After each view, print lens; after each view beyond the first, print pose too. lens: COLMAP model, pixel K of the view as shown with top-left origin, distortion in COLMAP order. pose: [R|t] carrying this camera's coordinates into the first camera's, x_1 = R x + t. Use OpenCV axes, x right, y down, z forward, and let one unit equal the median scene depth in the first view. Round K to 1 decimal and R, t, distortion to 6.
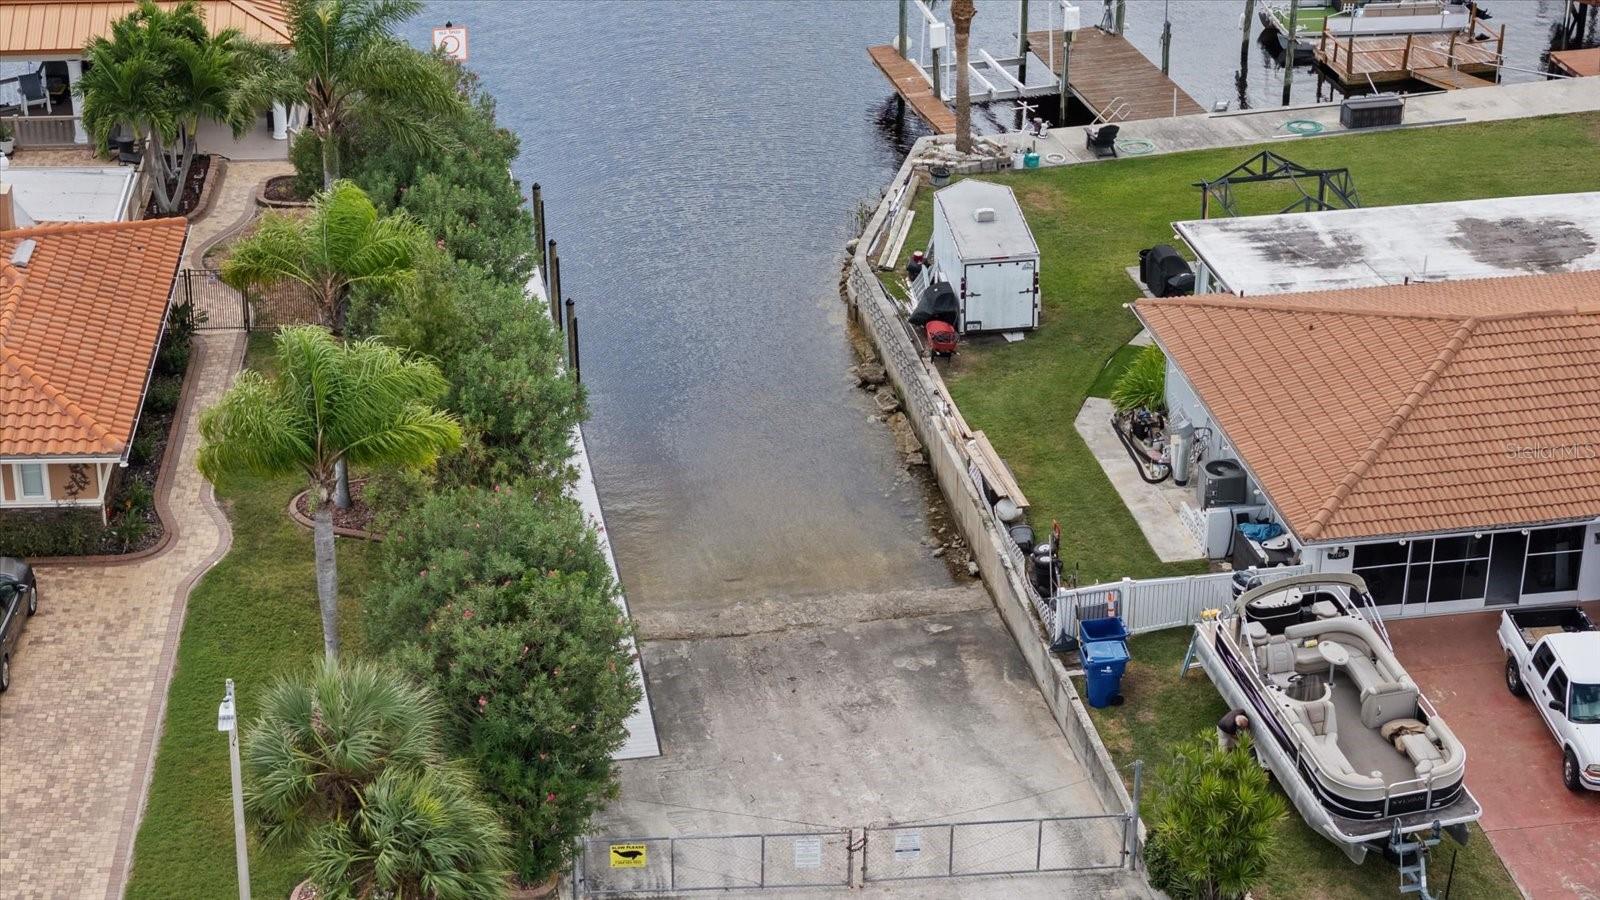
lens RADIAL K [[2677.5, 0, 800.0], [0, 2677.5, 450.0], [0, 0, 1]] dist [-0.026952, -0.023772]
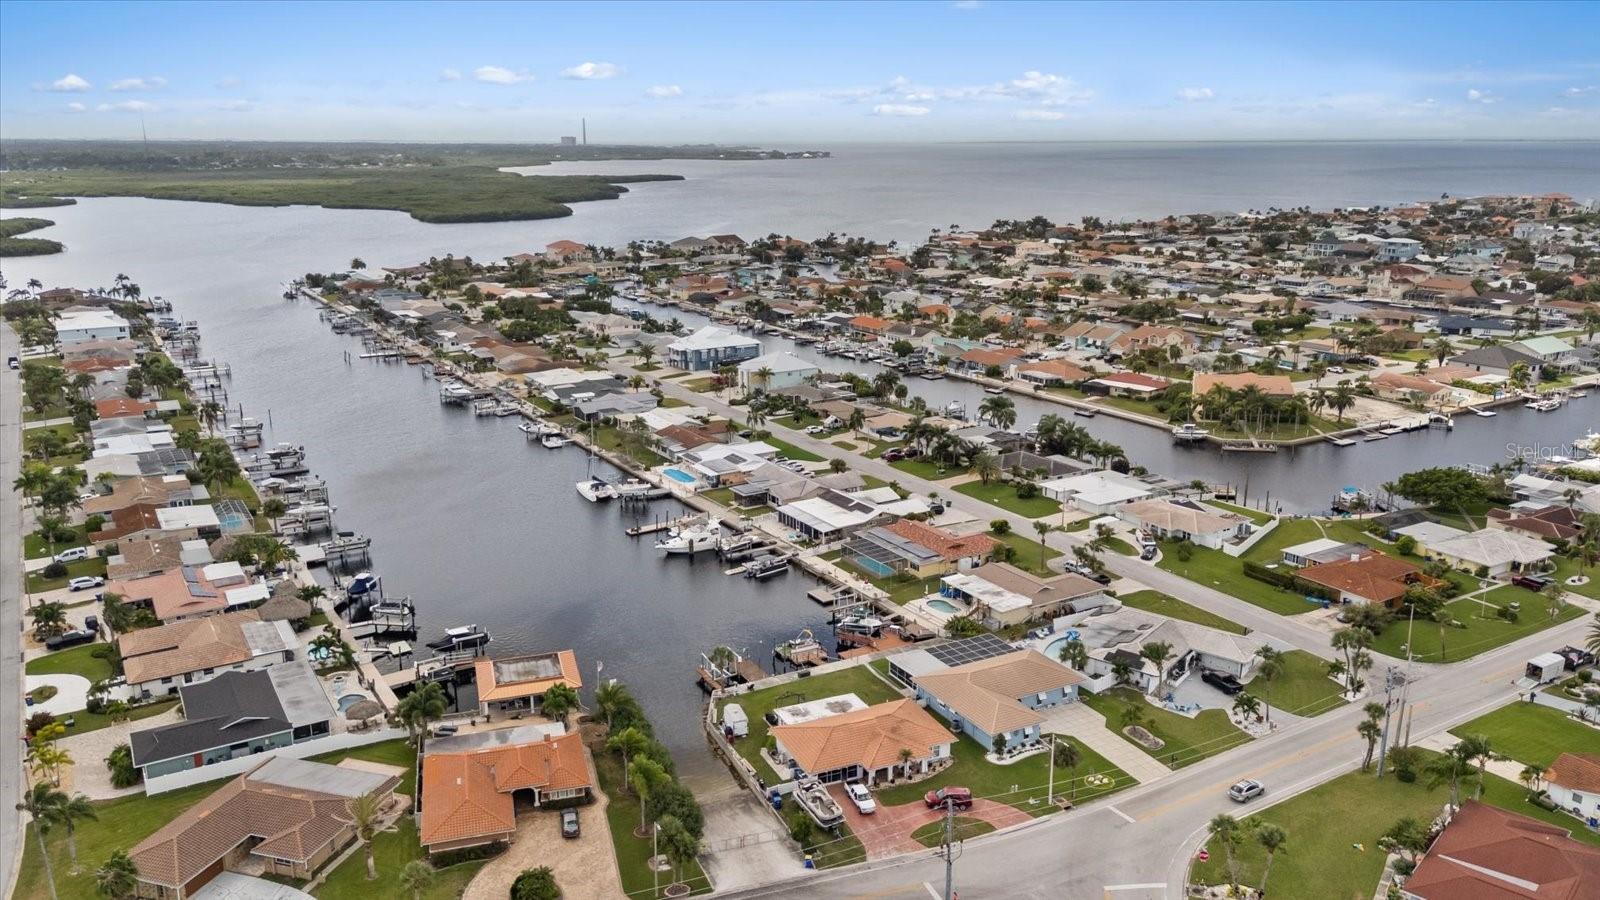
lens RADIAL K [[1187.8, 0, 800.0], [0, 1187.8, 450.0], [0, 0, 1]] dist [0.001693, 0.000350]
pose [[0.965321, -0.057429, 0.254671, -0.399697], [0.107181, 0.976682, -0.186021, -0.157862], [-0.238050, 0.206865, 0.948967, -1.408351]]
